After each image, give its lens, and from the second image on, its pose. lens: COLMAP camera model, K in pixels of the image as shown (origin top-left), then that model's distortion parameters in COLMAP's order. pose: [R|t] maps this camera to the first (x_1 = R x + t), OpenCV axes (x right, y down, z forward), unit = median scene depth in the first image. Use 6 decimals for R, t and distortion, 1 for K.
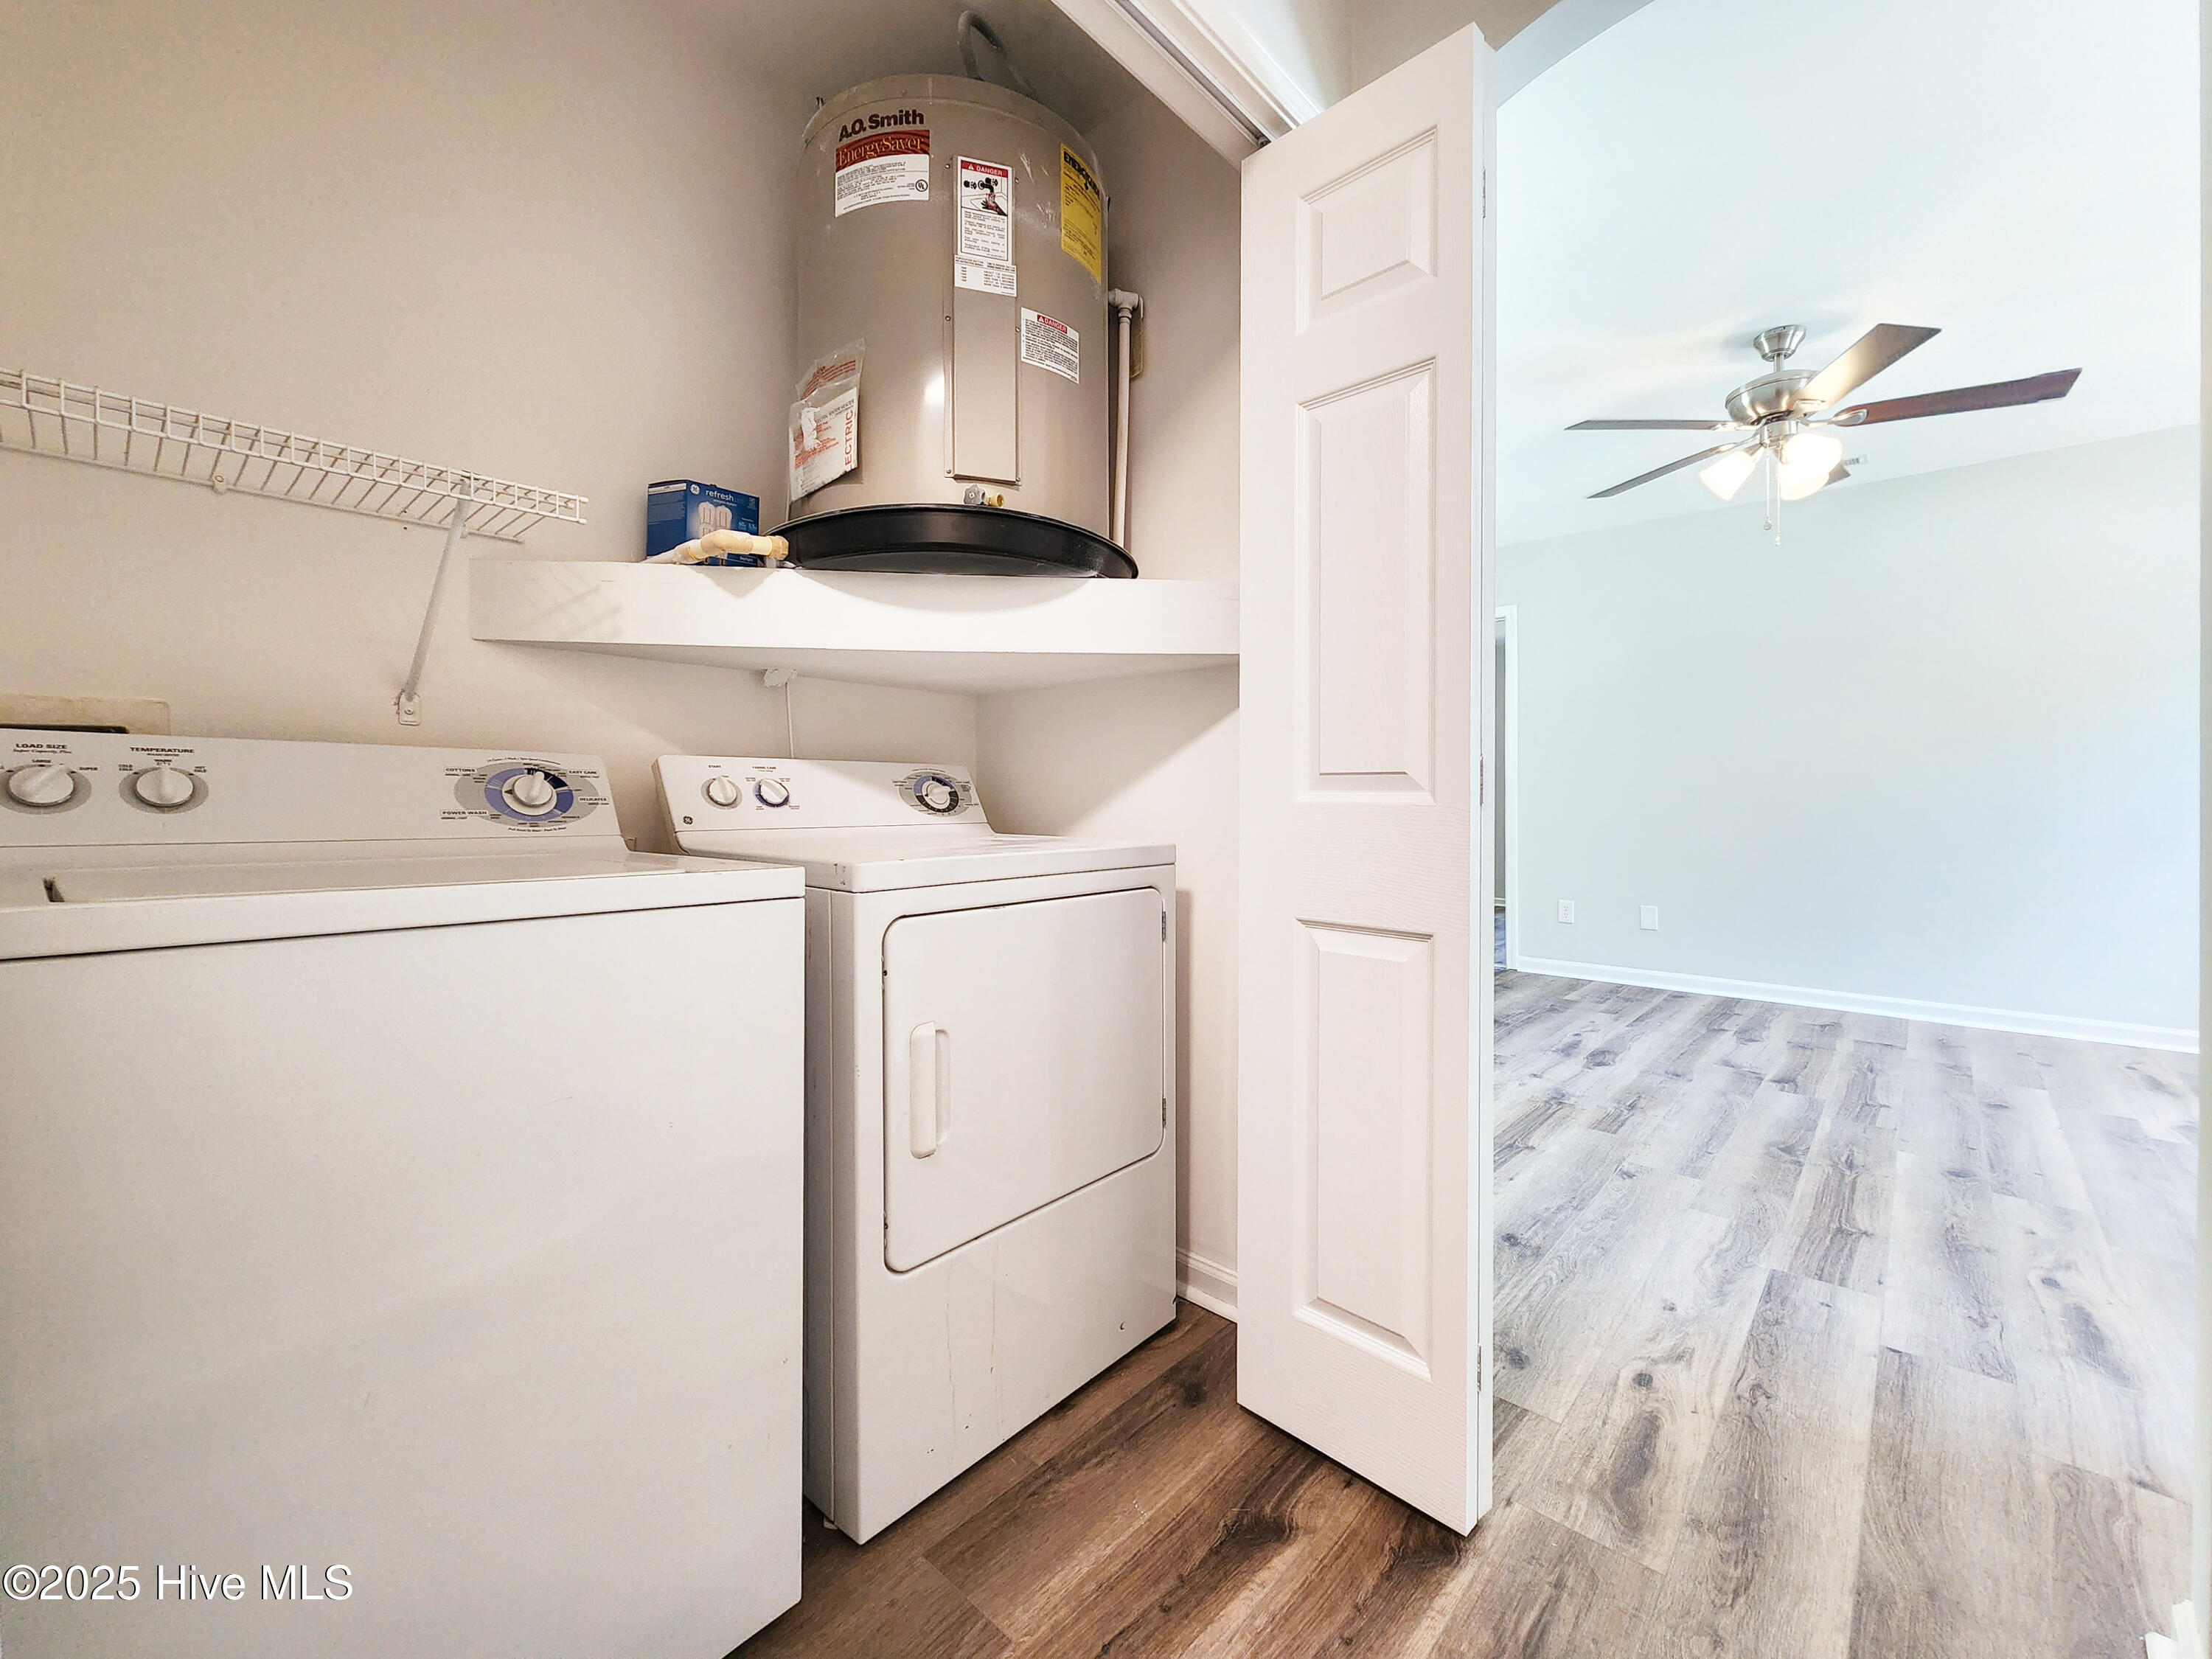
lens RADIAL K [[903.5, 0, 1095.6], [0, 903.5, 818.5], [0, 0, 1]] dist [0.005445, 0.000256]
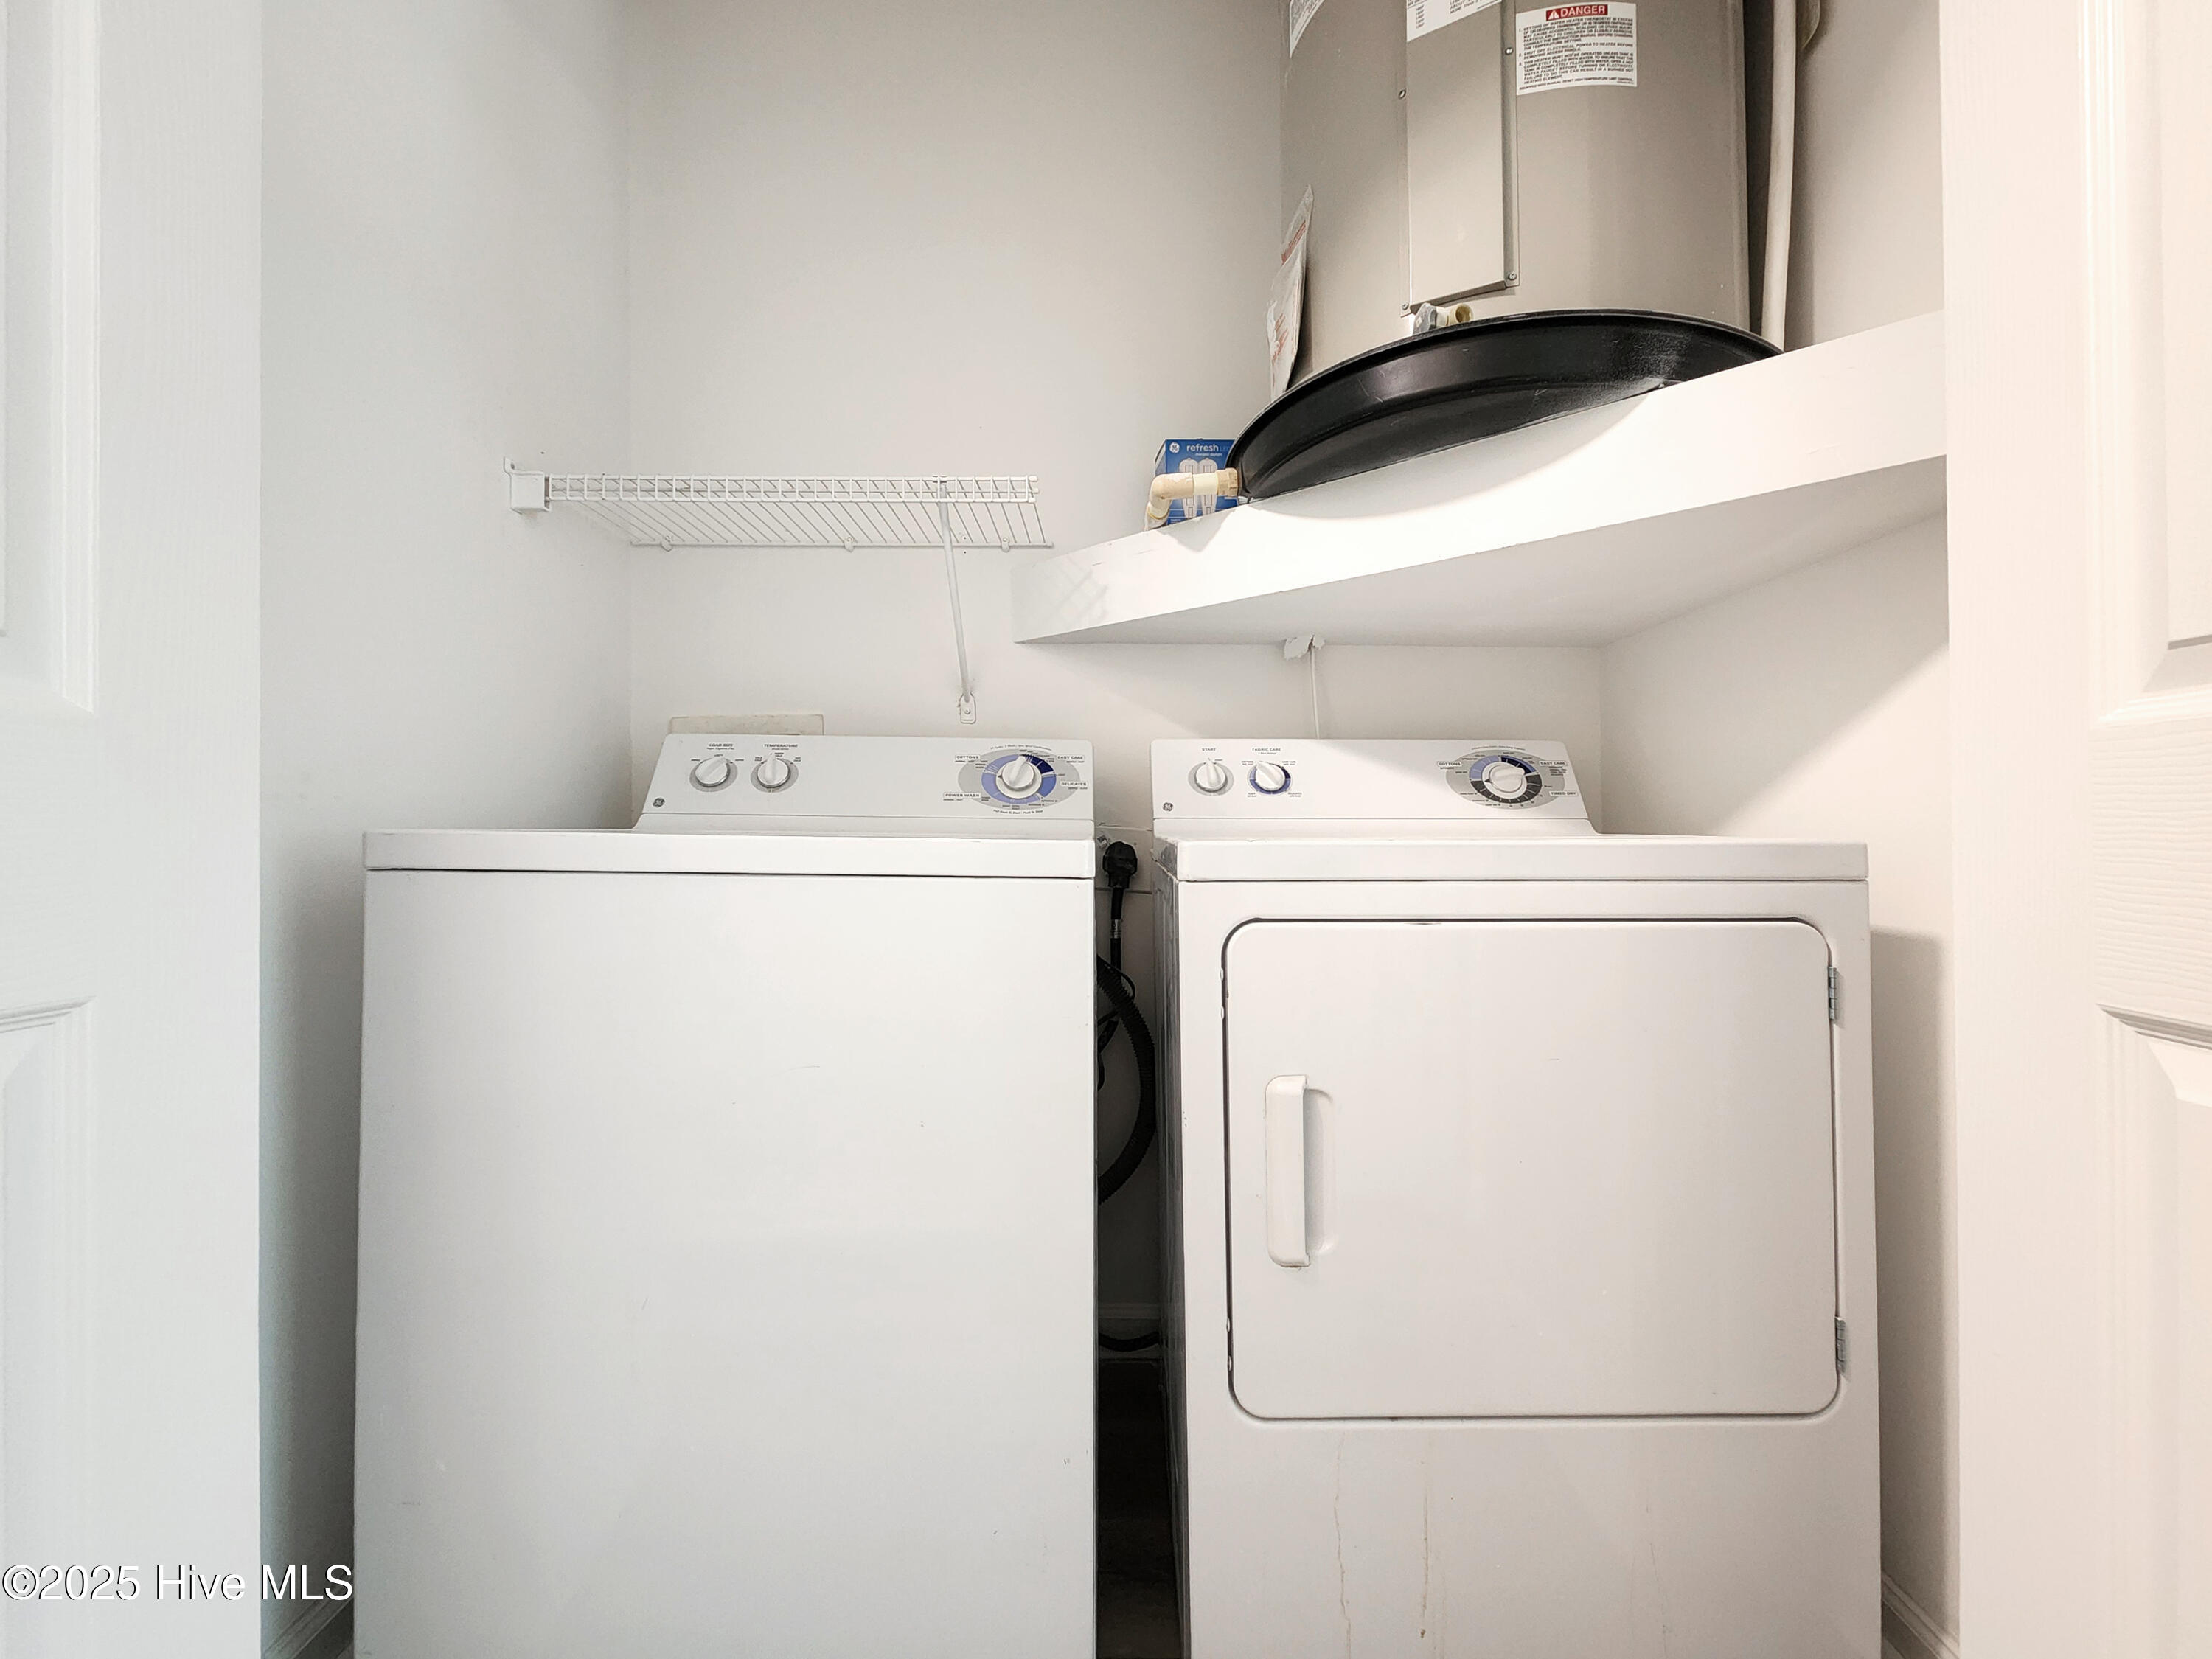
lens RADIAL K [[903.5, 0, 1113.4], [0, 903.5, 820.2], [0, 0, 1]] dist [0.005445, 0.000256]
pose [[0.685456, -0.001925, -0.728112, 0.190872], [-0.019047, 0.999607, -0.020574, 0.037415], [0.727865, 0.027971, 0.685149, 0.343055]]
